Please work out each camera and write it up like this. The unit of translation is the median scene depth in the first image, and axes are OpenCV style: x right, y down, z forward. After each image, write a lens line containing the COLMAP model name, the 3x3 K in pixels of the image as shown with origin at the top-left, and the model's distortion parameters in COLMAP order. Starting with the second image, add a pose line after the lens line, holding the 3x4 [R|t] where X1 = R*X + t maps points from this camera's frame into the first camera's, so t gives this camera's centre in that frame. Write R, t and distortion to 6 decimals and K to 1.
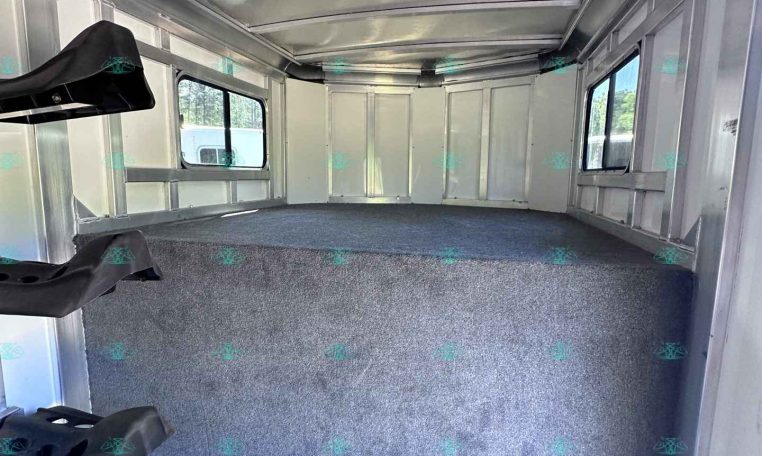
lens RADIAL K [[403.5, 0, 380.4], [0, 403.5, 228.5], [0, 0, 1]] dist [0.001453, -0.001224]
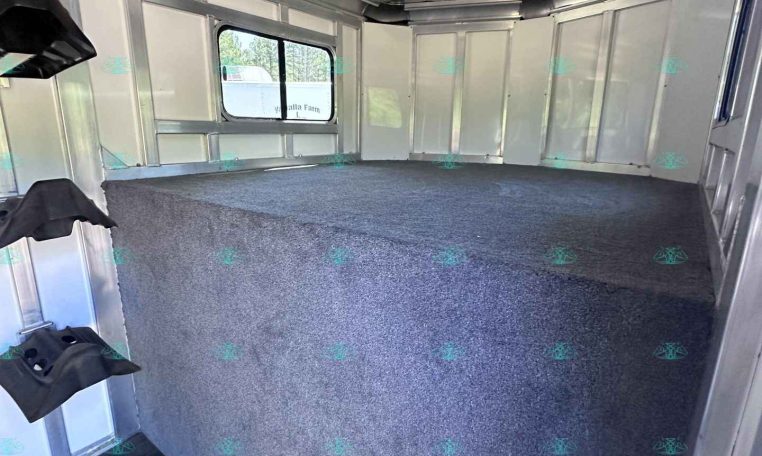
lens RADIAL K [[403.5, 0, 380.9], [0, 403.5, 227.1], [0, 0, 1]] dist [0.001453, -0.001224]
pose [[0.925904, 0.090462, -0.366767, 0.226954], [-0.053592, 0.992540, 0.109512, -0.012064], [0.373937, -0.081741, 0.923845, 0.147714]]
